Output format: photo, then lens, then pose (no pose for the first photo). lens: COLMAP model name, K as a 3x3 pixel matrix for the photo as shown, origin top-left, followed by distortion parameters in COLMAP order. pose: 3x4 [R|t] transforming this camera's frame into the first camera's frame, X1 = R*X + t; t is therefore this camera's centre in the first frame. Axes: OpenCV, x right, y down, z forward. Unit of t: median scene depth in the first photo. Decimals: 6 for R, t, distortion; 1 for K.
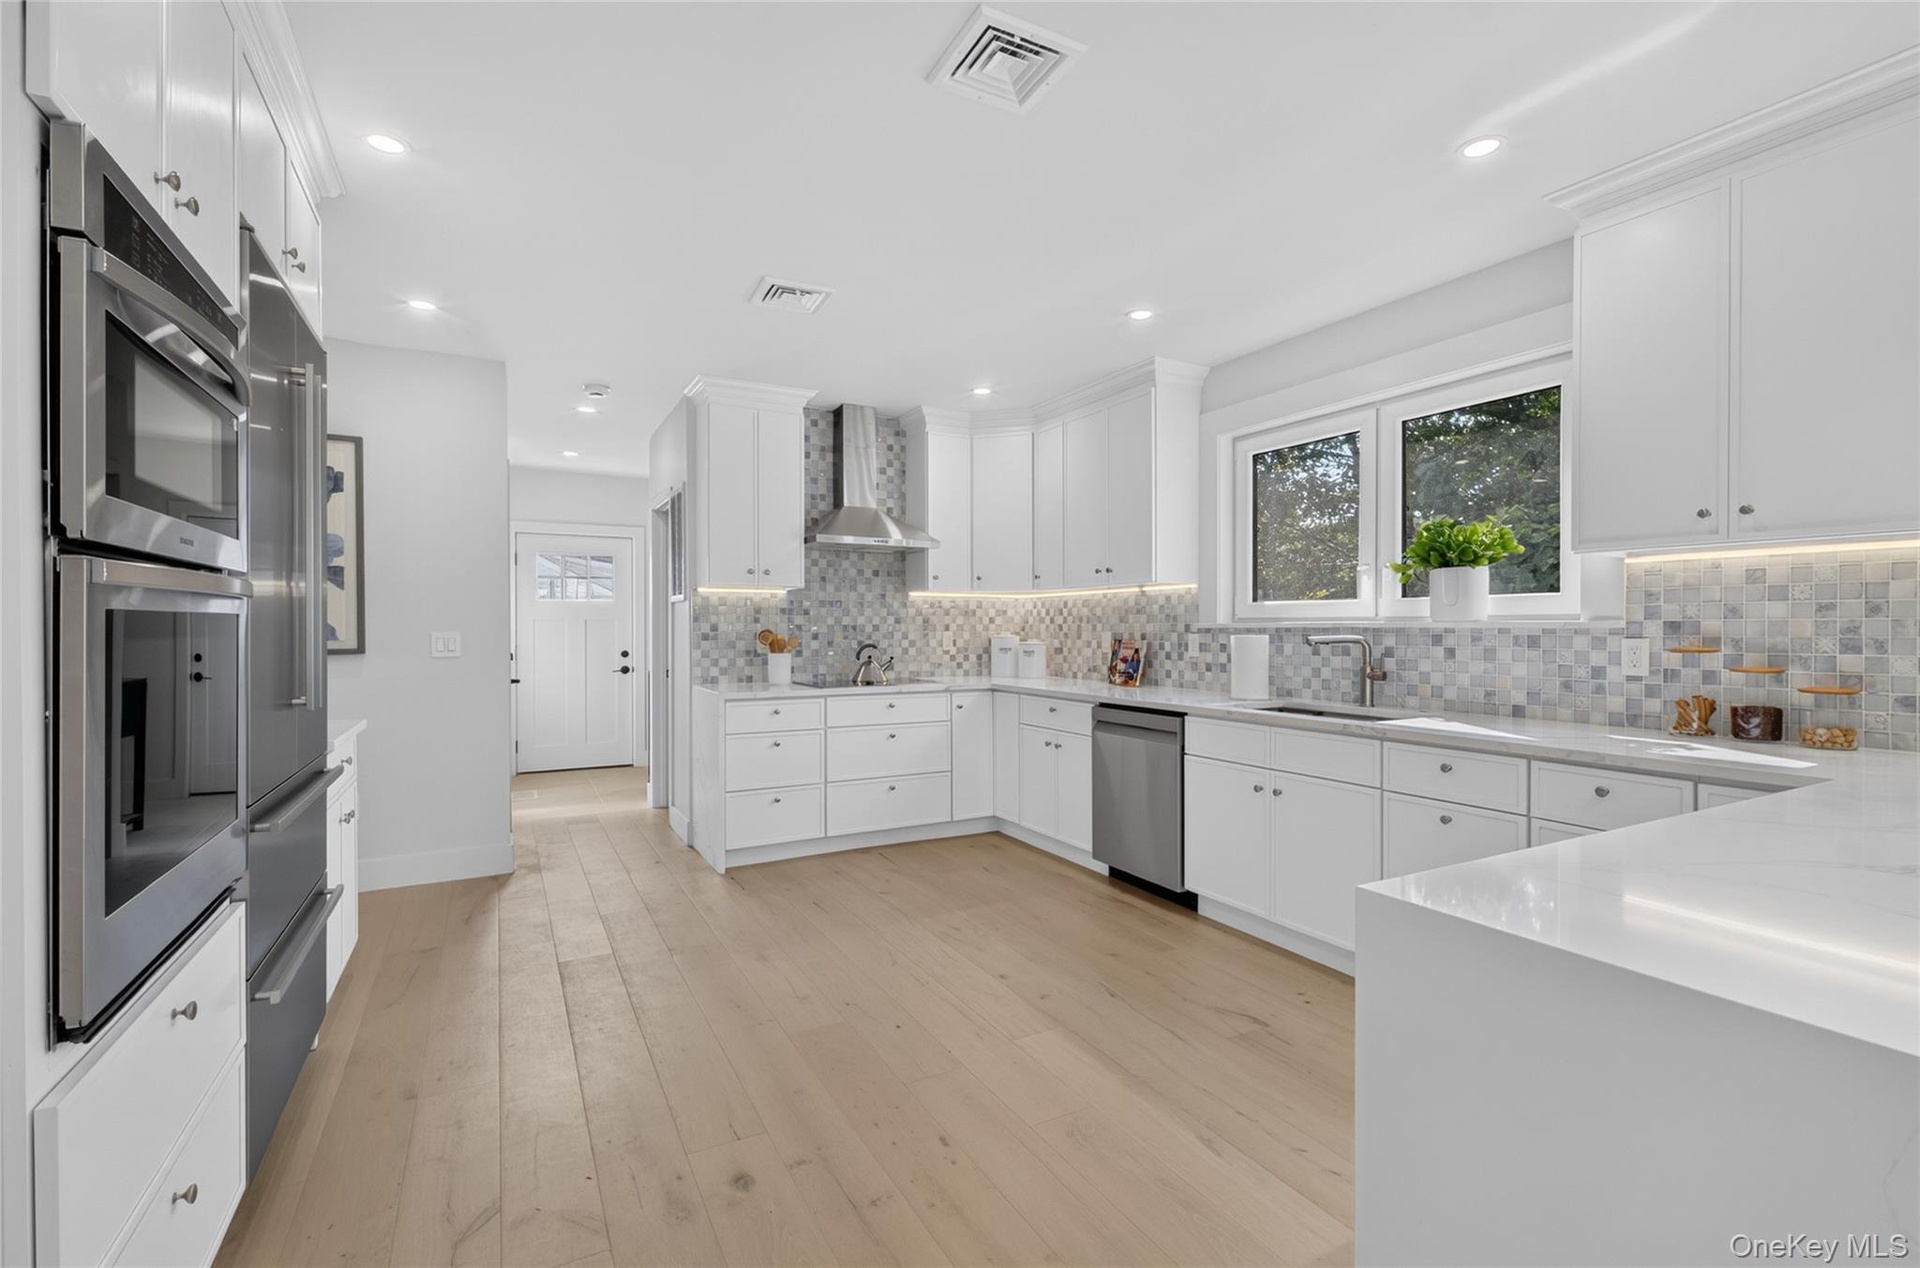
lens RADIAL K [[876.2, 0, 943.3], [0, 876.2, 630.1], [0, 0, 1]] dist [0.006858, -0.003056]
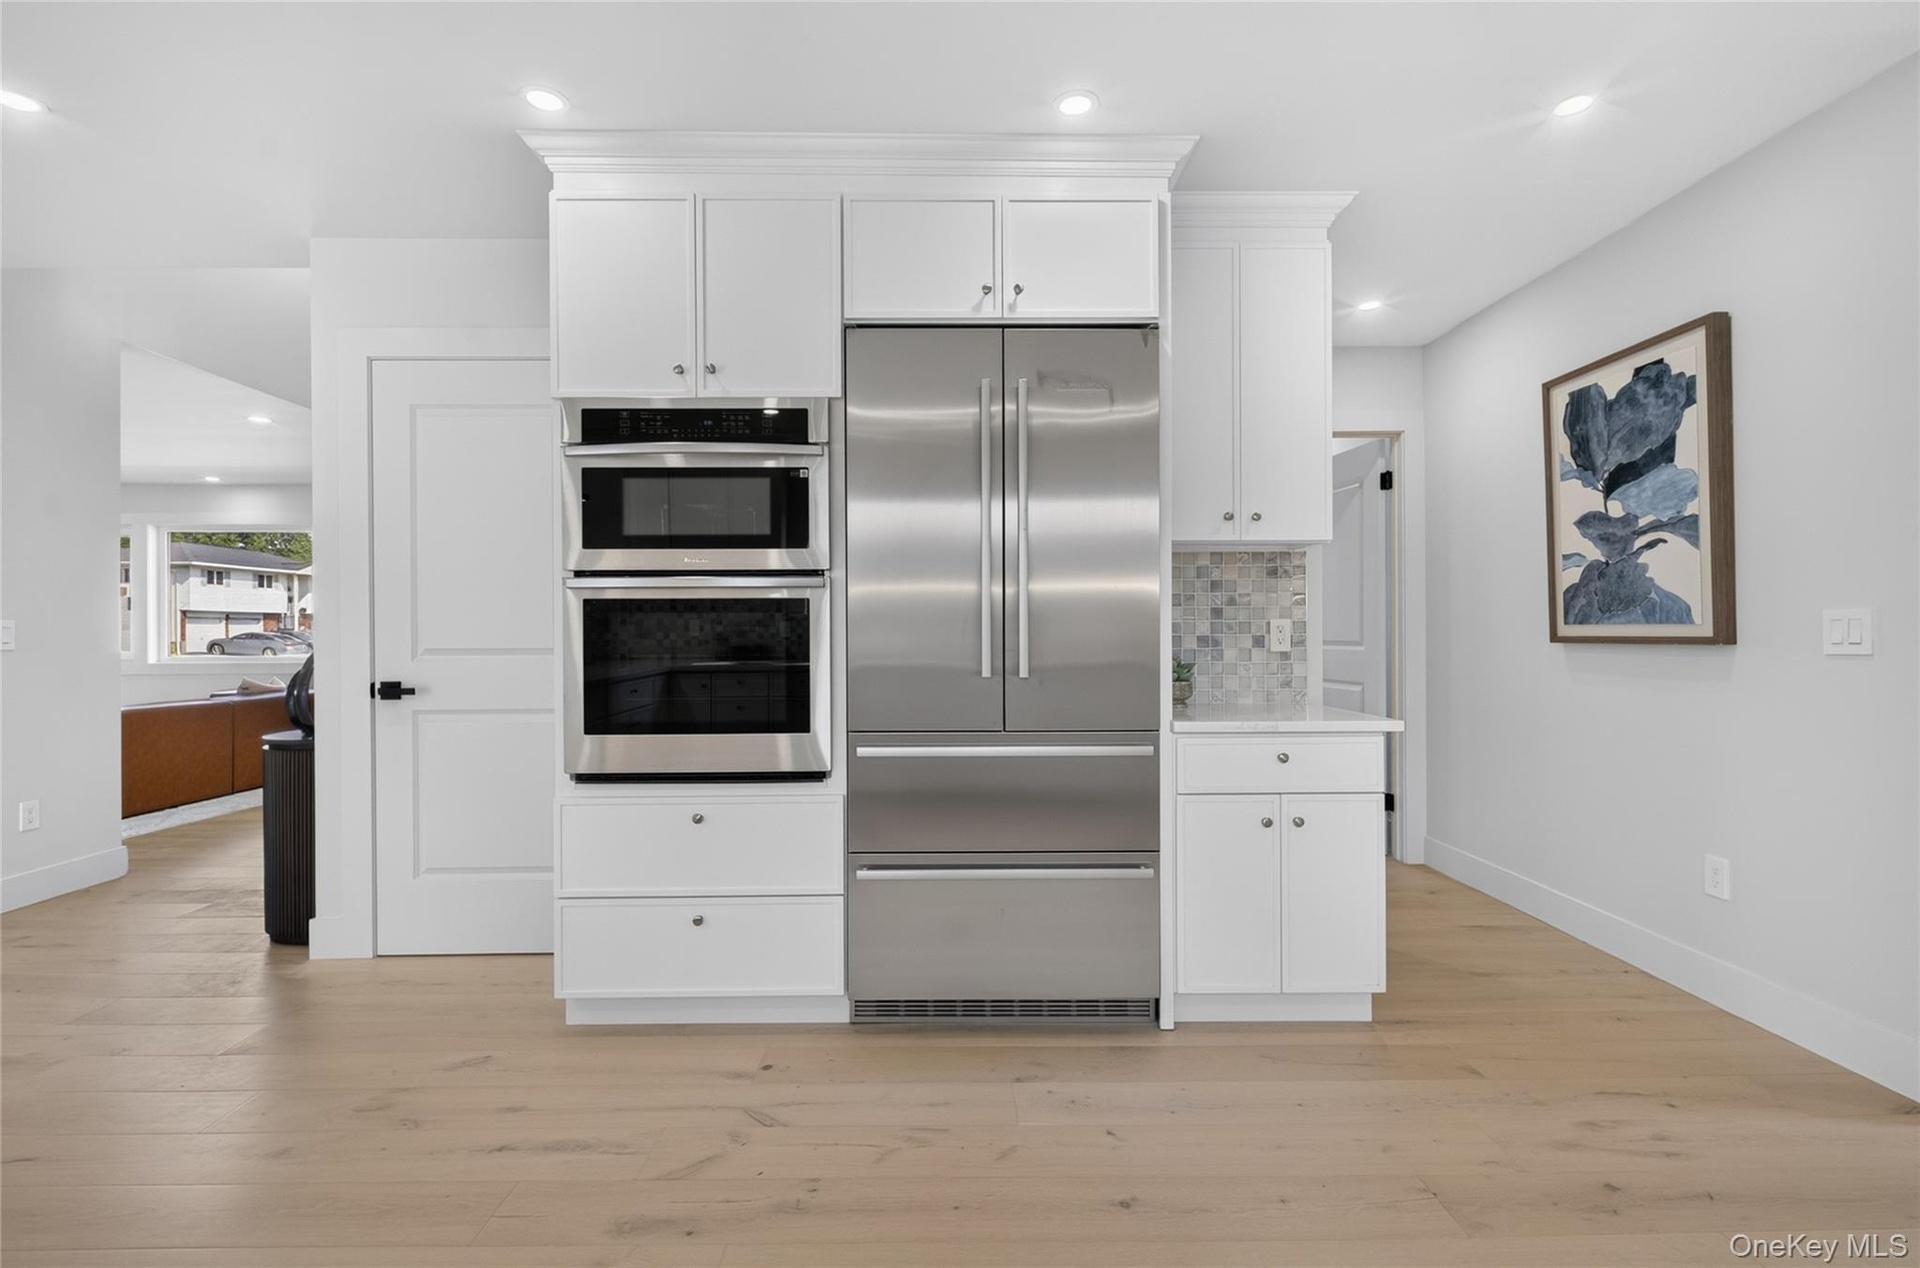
lens RADIAL K [[876.2, 0, 943.4], [0, 876.2, 627.3], [0, 0, 1]] dist [0.006858, -0.003056]
pose [[-0.446513, 0.002563, -0.894773, 0.180916], [0.001405, 0.999997, 0.002164, 0.011844], [0.894776, -0.000291, -0.446515, 0.789315]]
